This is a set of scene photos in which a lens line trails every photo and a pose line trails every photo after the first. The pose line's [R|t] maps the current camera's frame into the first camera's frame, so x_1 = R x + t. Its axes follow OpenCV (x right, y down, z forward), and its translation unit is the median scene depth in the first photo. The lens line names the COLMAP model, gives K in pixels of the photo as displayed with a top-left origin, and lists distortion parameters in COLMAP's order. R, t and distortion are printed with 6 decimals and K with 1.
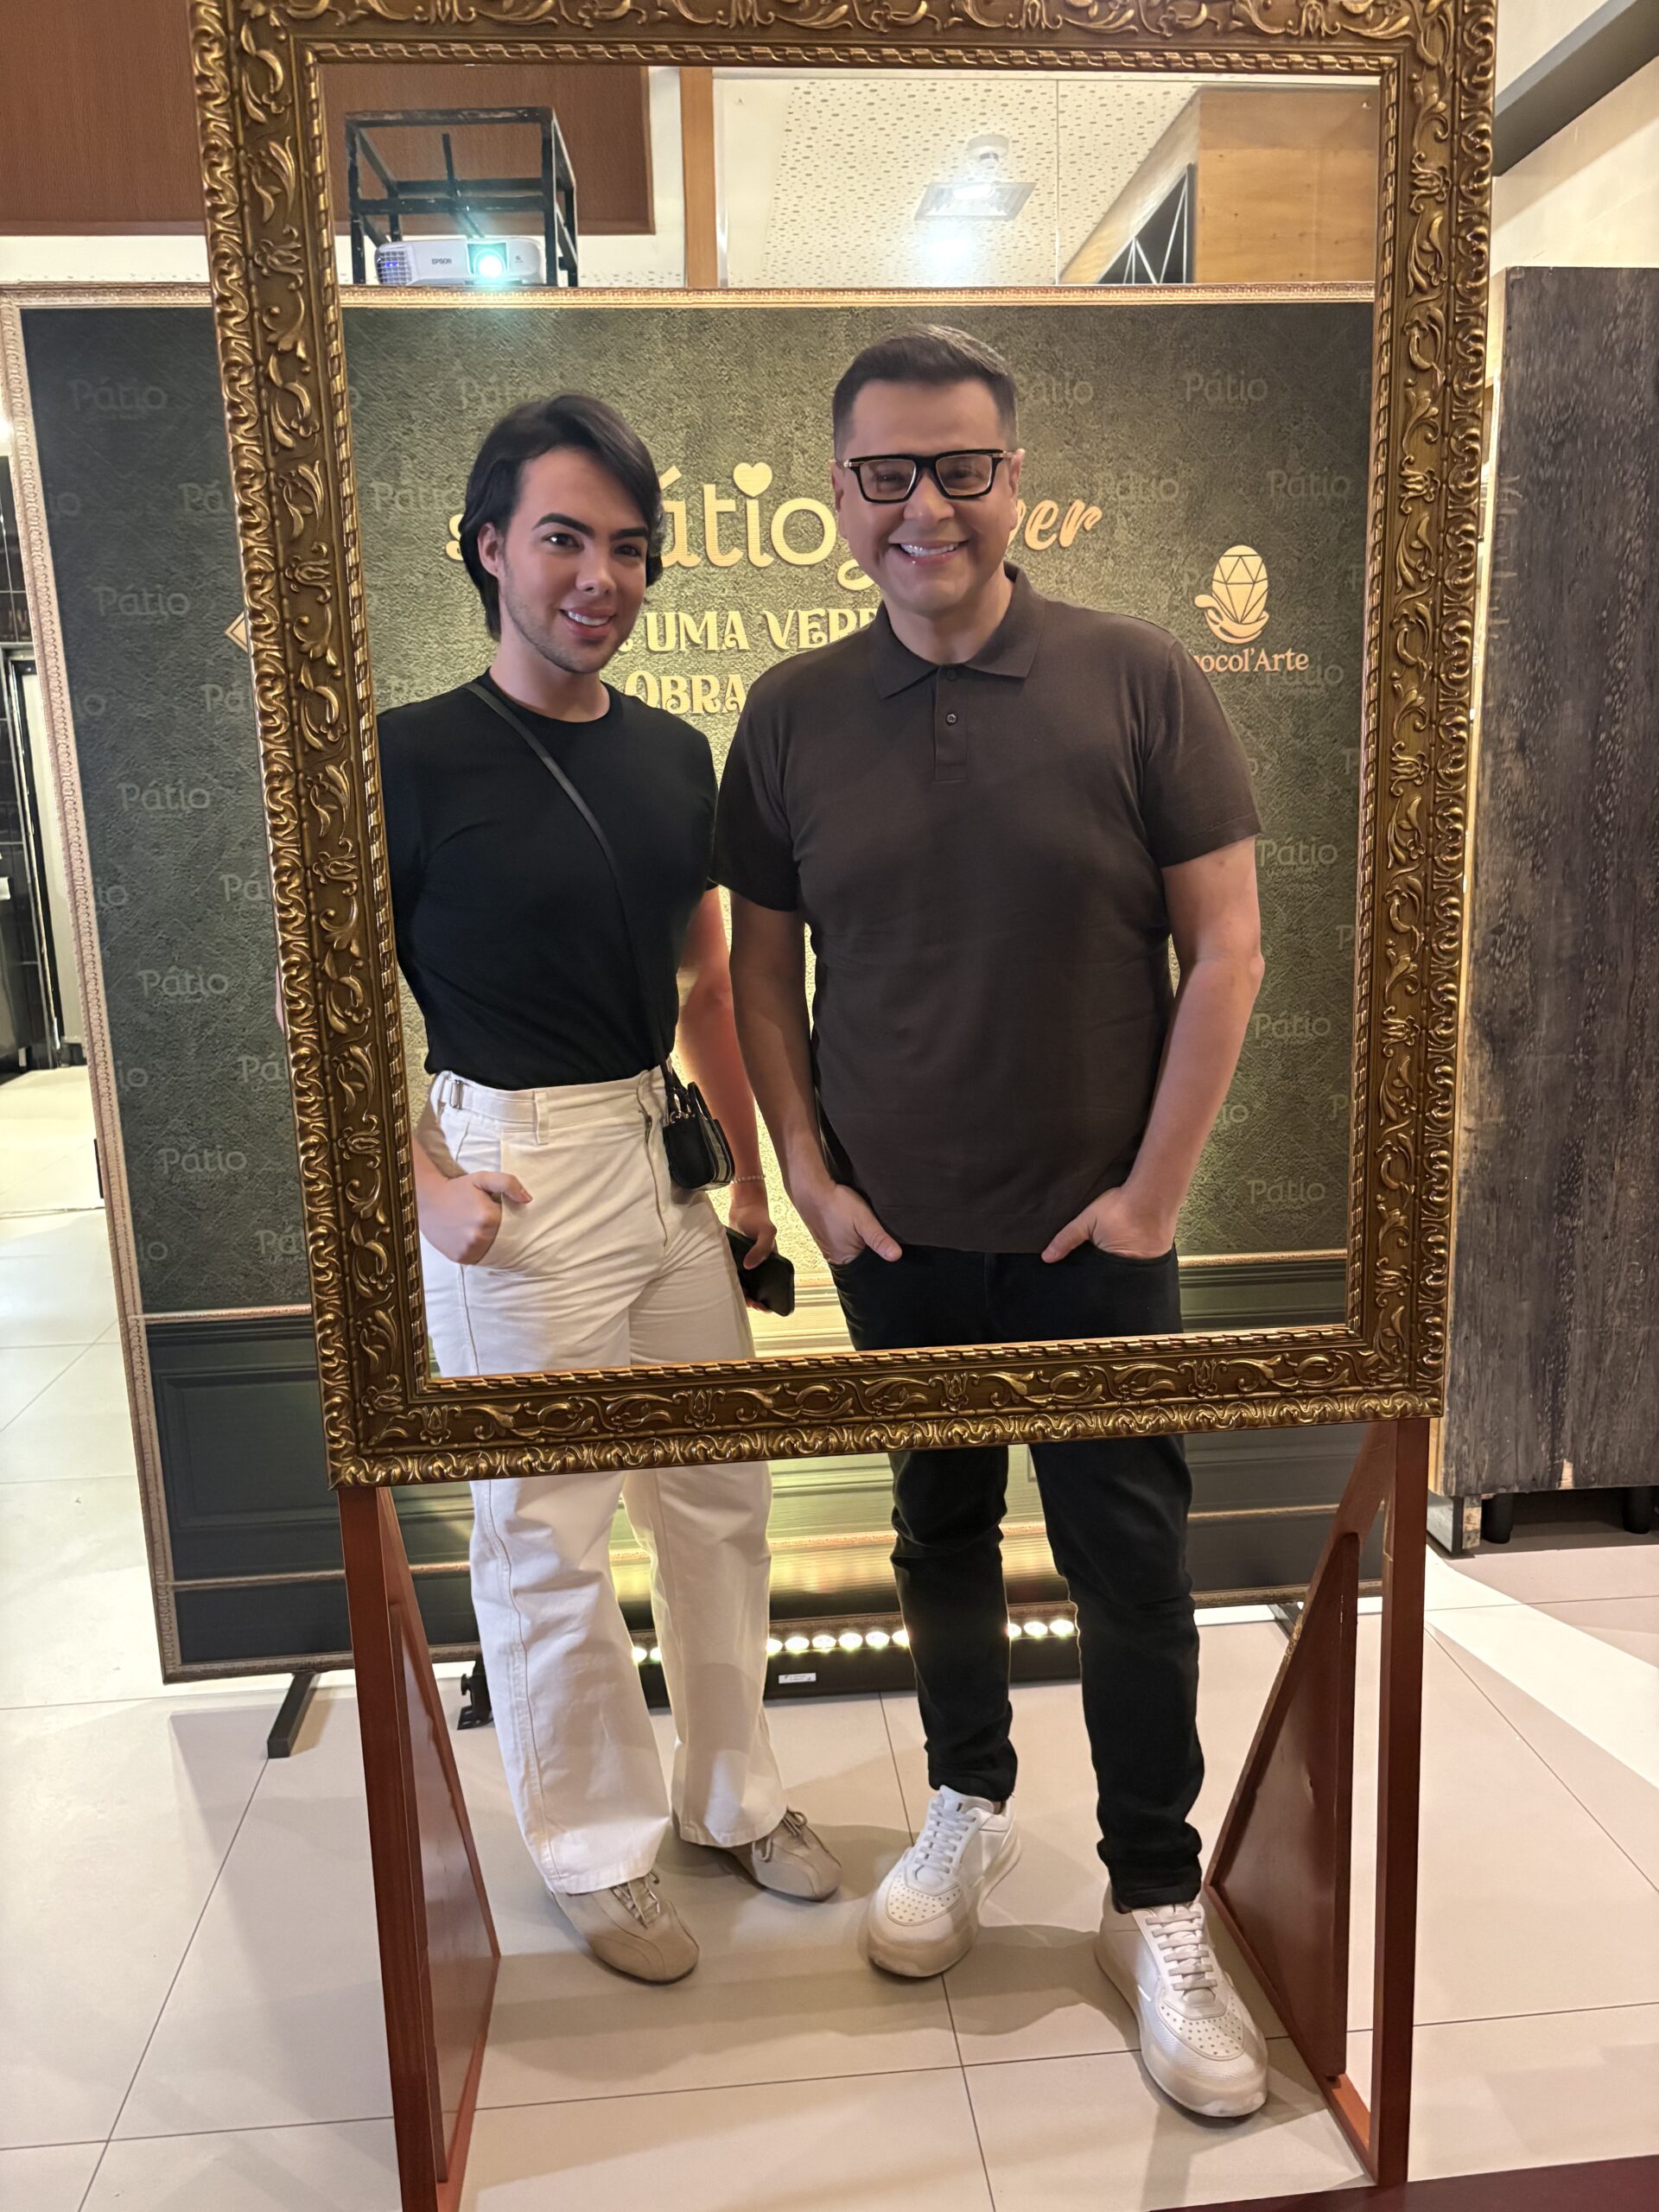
lens RADIAL K [[1573.0, 0, 829.5], [0, 1573.0, 1106.0], [0, 0, 1]] dist [0.076277, -0.086960]
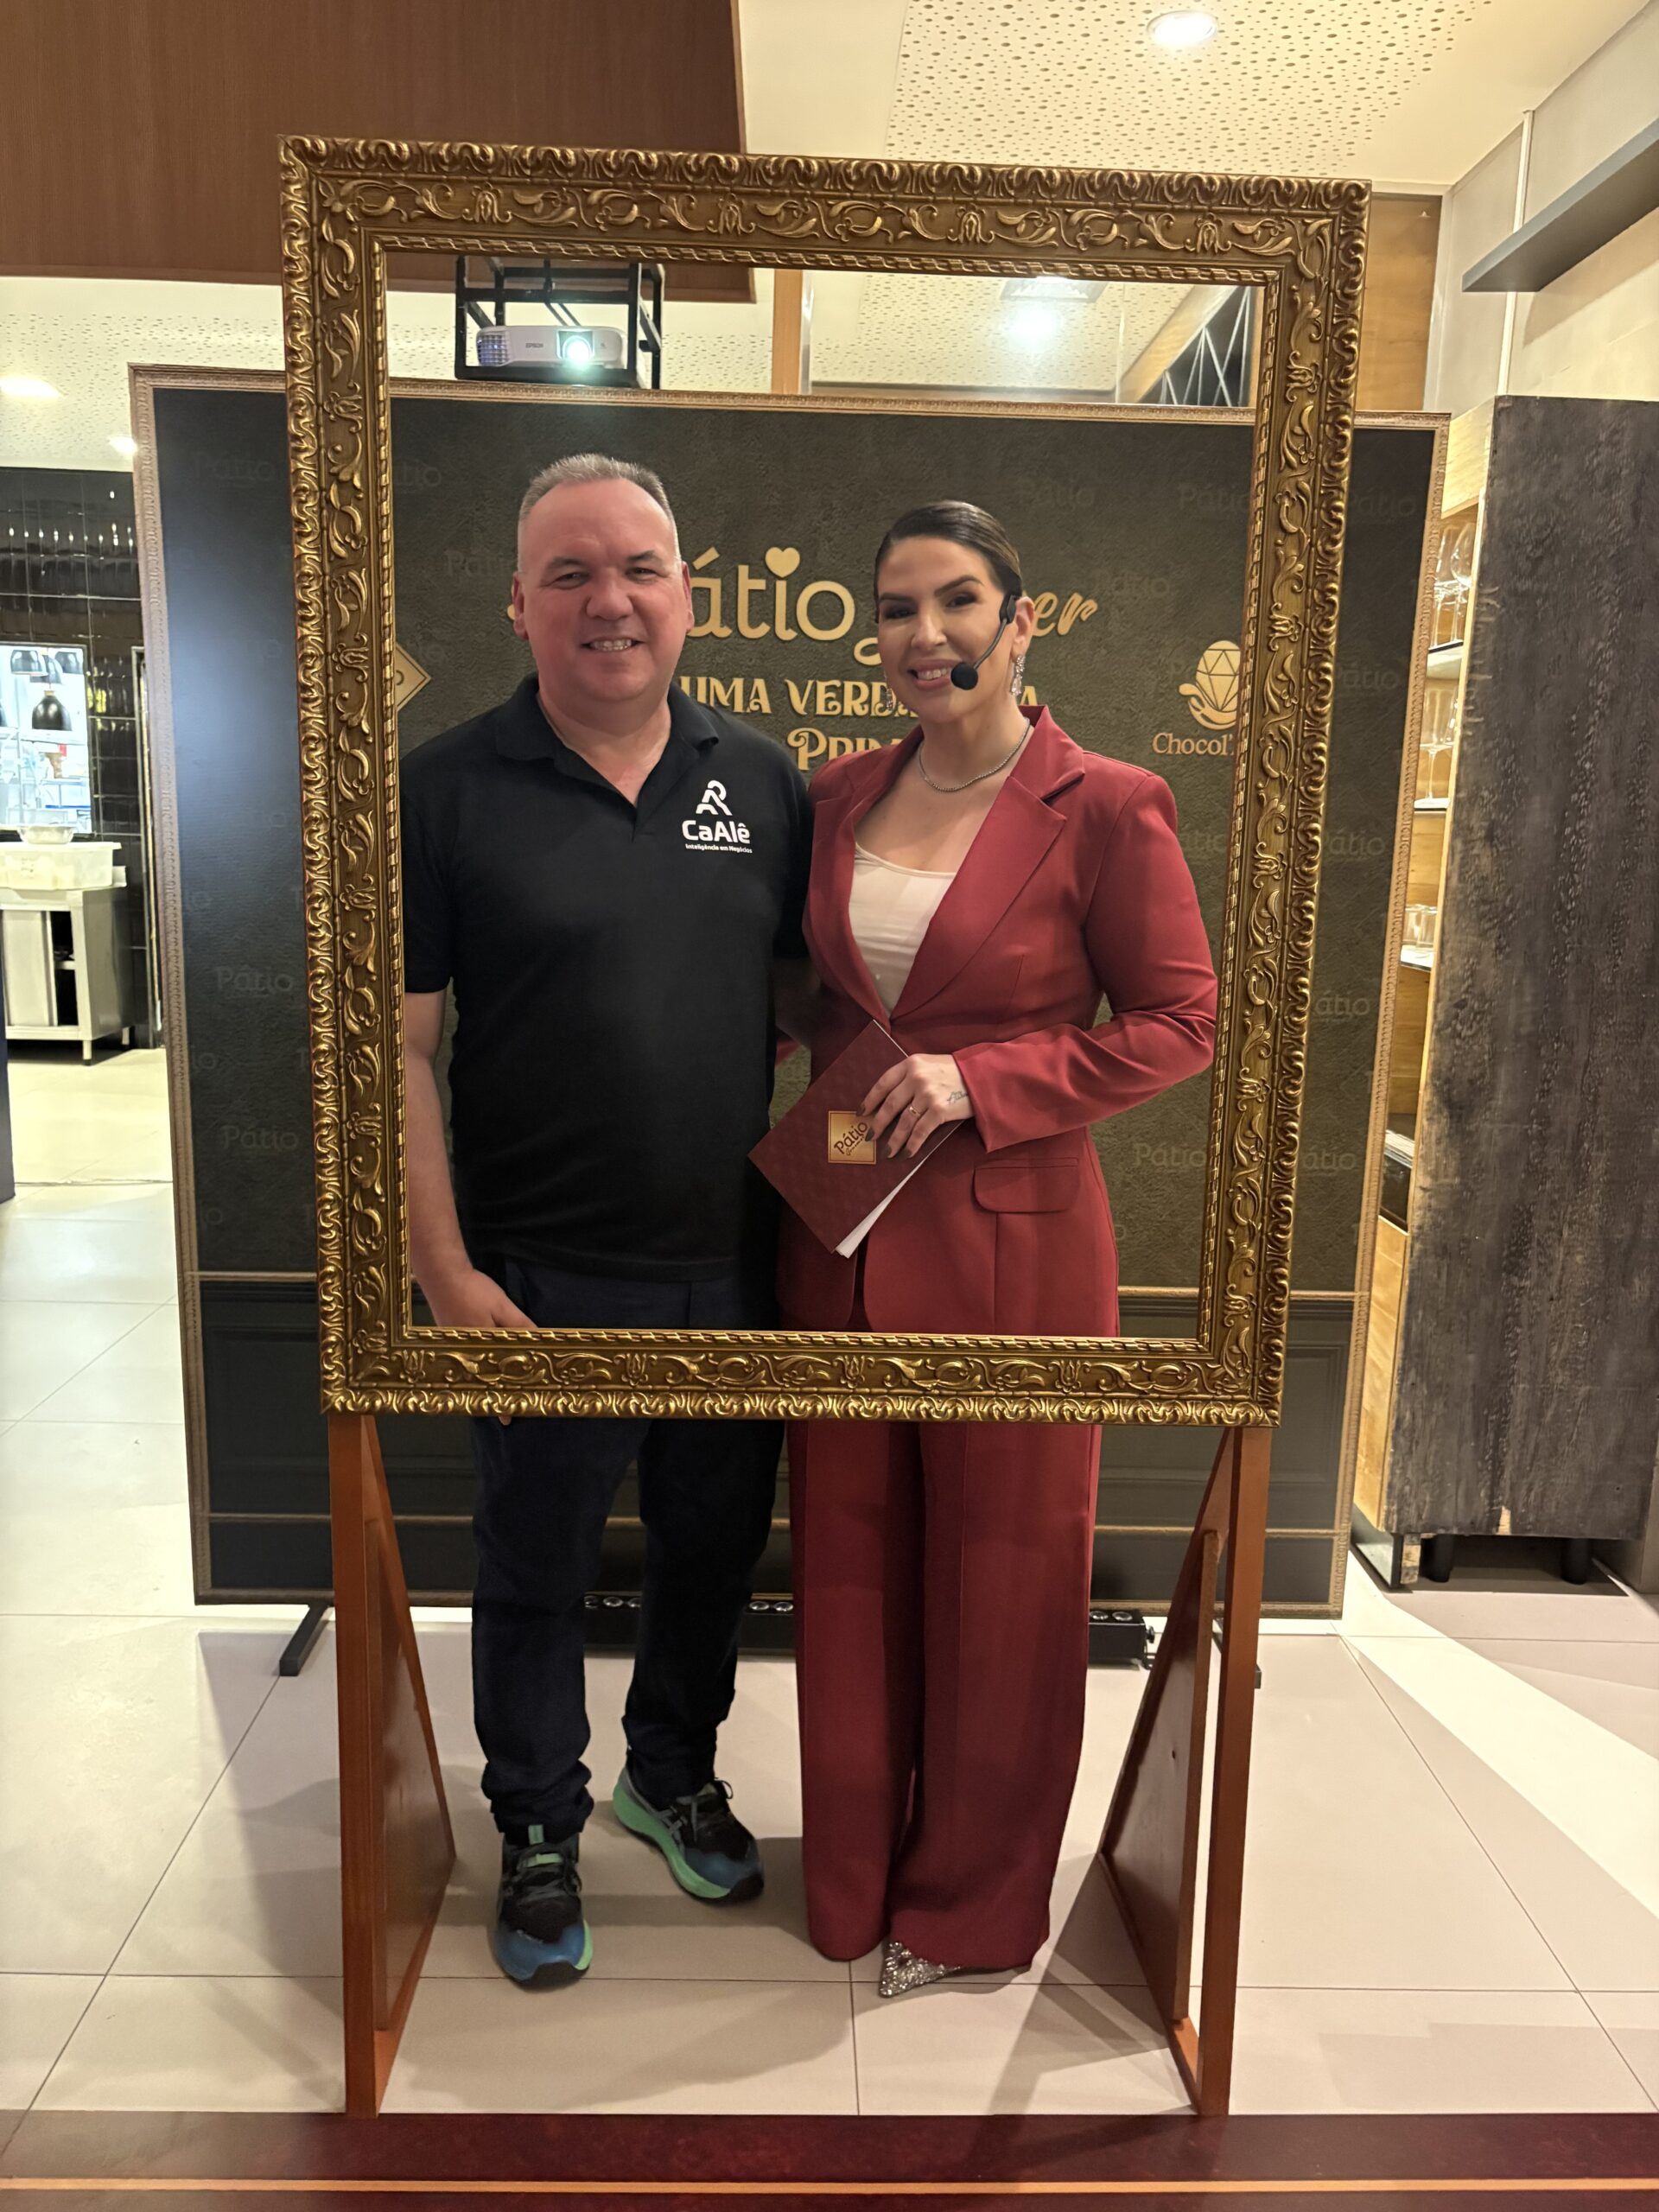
lens RADIAL K [[1573.0, 0, 829.5], [0, 1573.0, 1106.0], [0, 0, 1]] dist [0.076277, -0.086960]
pose [[0.996502, 0.064847, -0.052722, 0.069602], [-0.065699, 0.997733, -0.014587, 0.001574], [0.051656, 0.018000, 0.998503, -0.108484]]
